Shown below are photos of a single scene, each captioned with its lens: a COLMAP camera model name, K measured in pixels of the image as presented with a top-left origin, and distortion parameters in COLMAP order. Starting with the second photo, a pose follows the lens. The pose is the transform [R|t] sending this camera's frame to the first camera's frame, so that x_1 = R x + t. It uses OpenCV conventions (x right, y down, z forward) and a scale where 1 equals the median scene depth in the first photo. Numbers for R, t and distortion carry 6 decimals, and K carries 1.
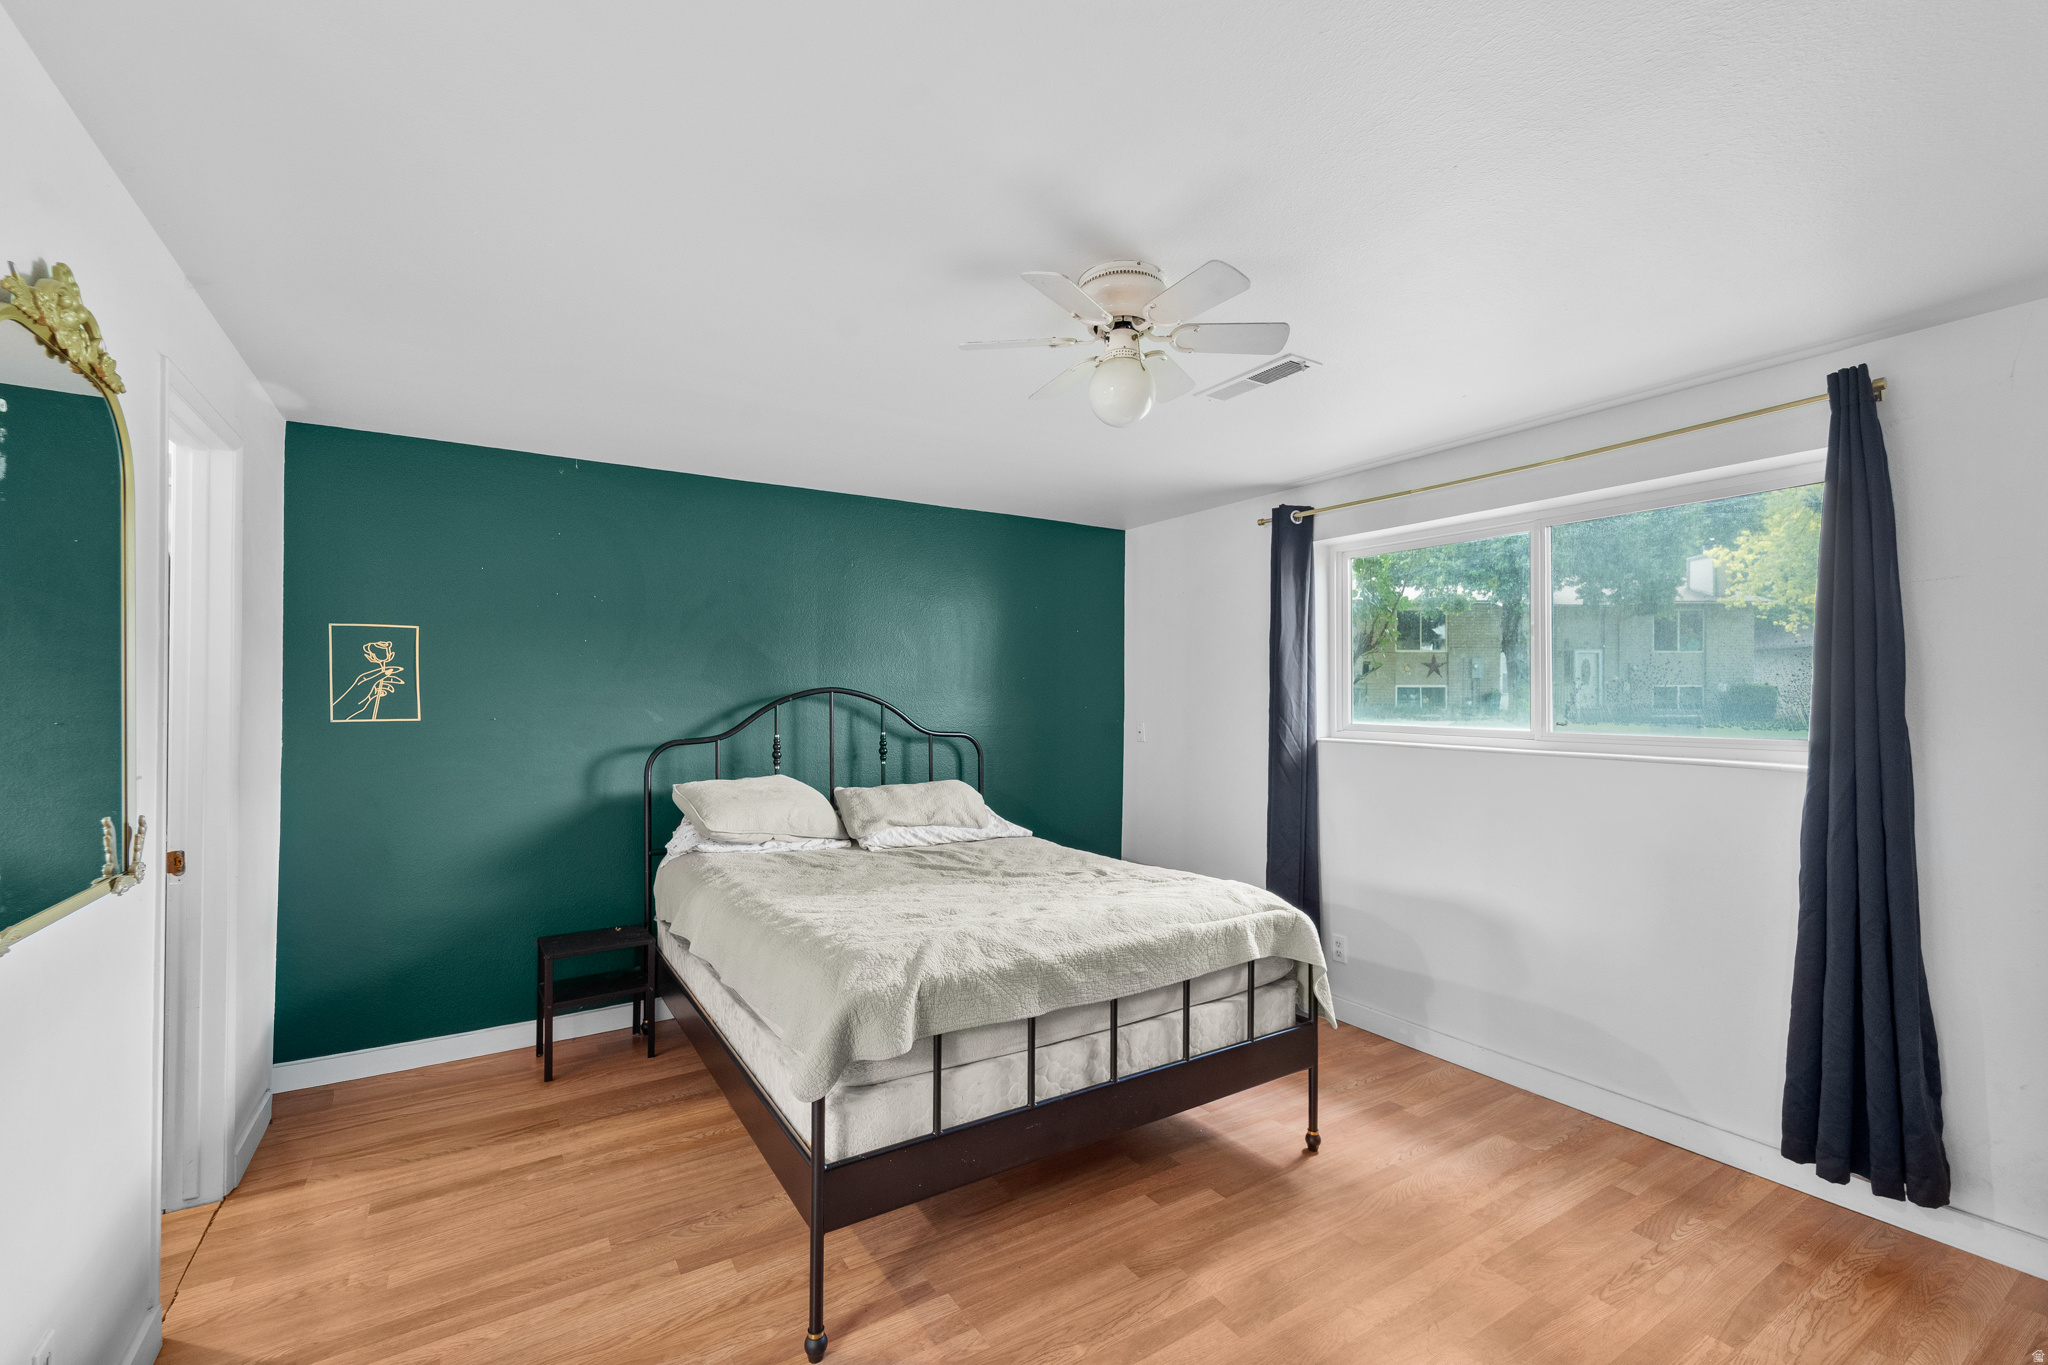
lens RADIAL K [[873.4, 0, 1011.3], [0, 873.4, 696.7], [0, 0, 1]] dist [-0.000133, -0.000692]
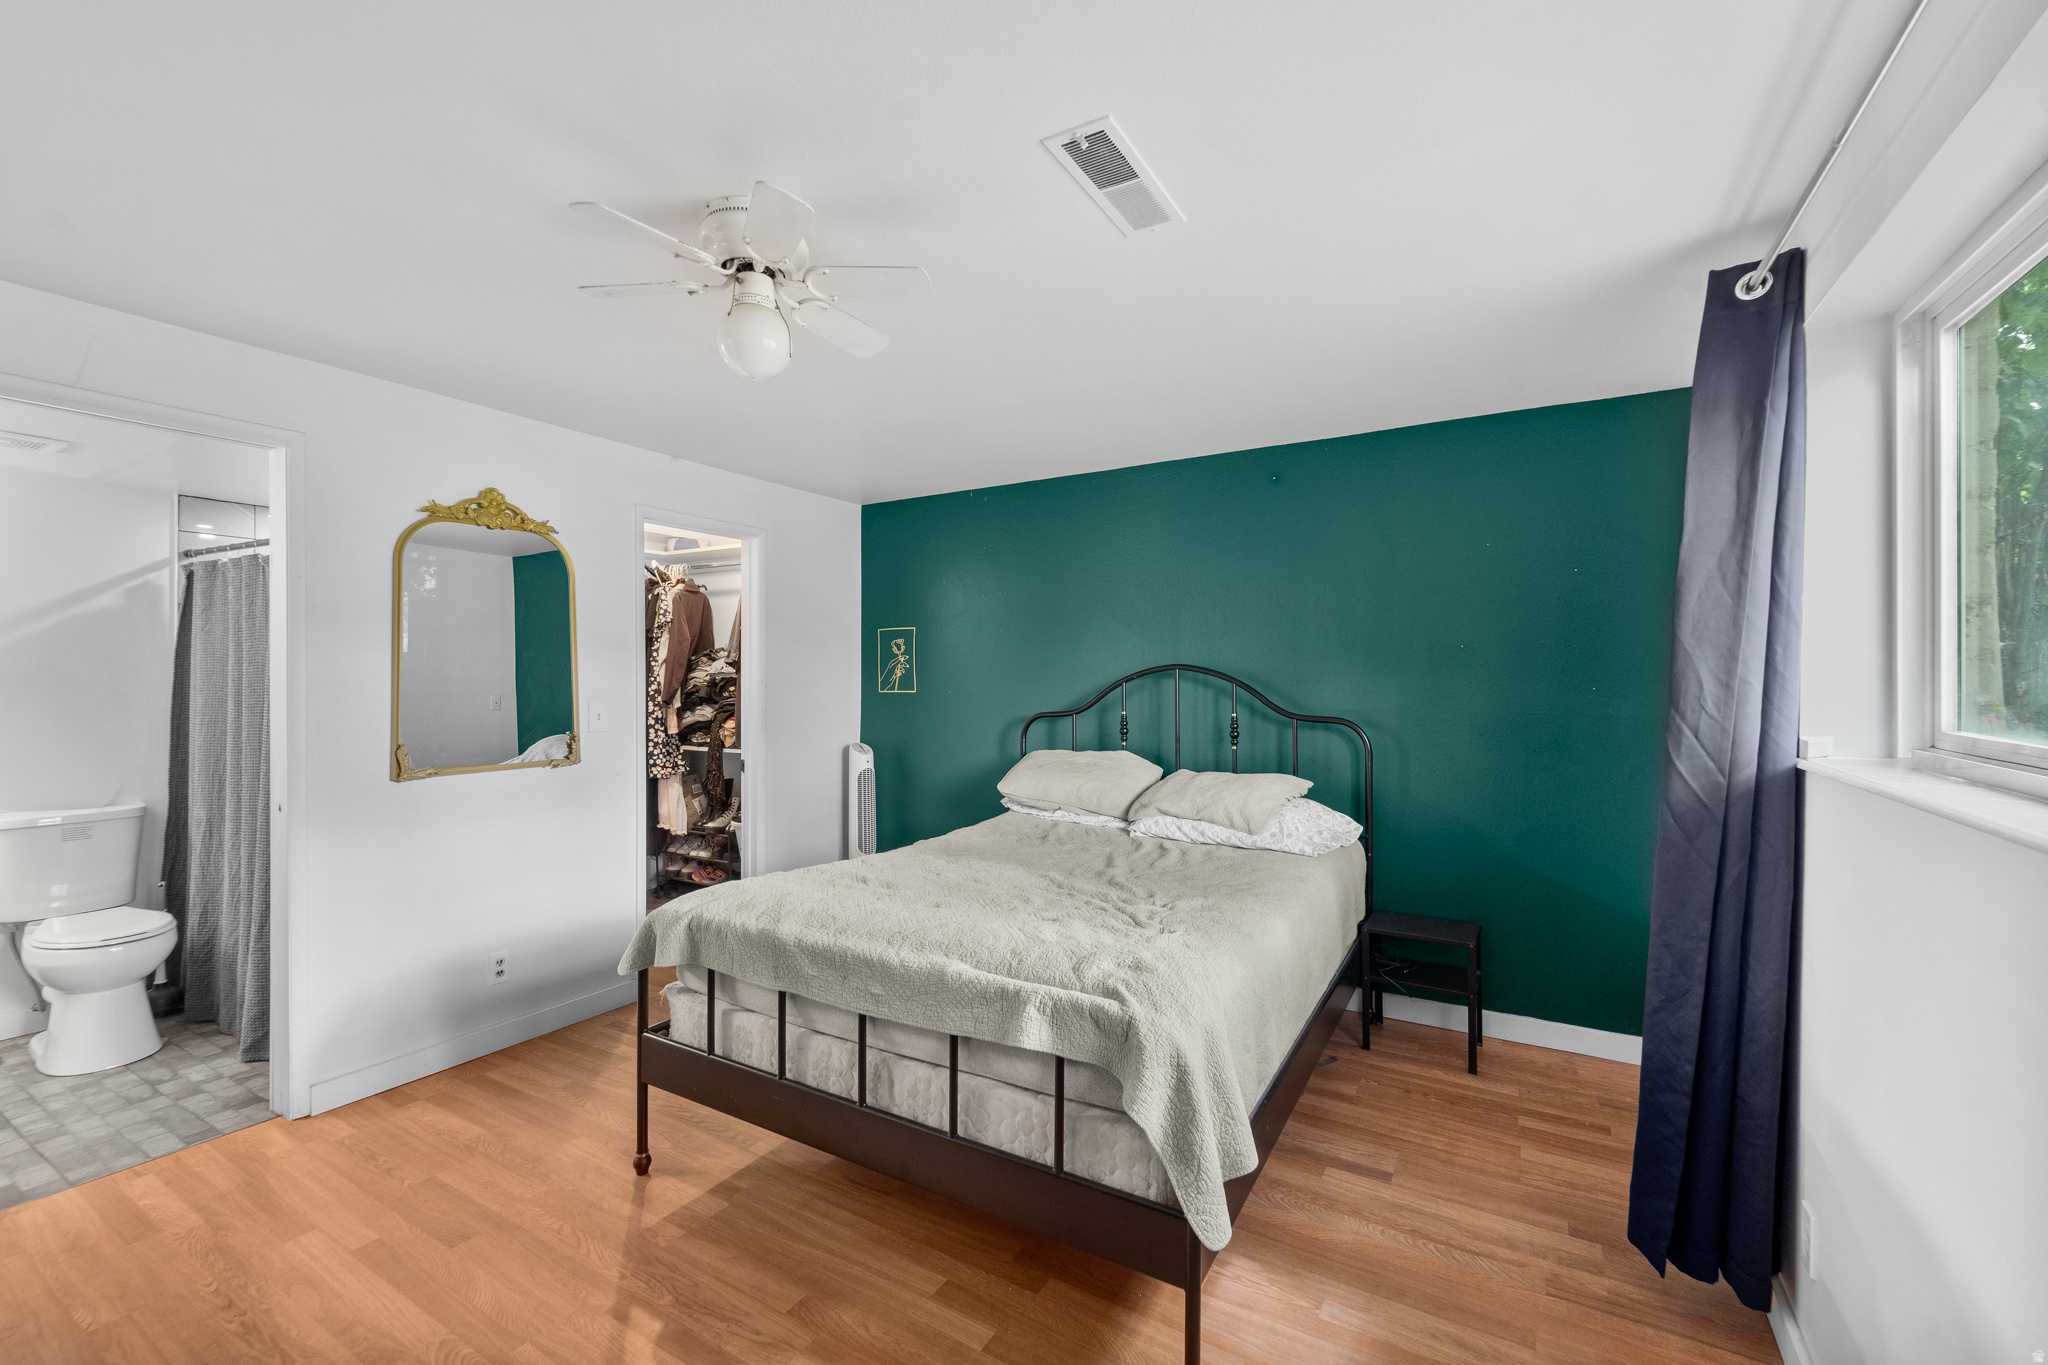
lens RADIAL K [[842.9, 0, 1024.8], [0, 842.9, 688.1], [0, 0, 1]] dist [-0.001081, -0.000425]
pose [[0.456089, 0.007488, -0.889903, 0.671663], [0.003293, 0.999944, 0.010102, 0.007010], [0.889928, -0.007538, 0.456039, 0.538886]]
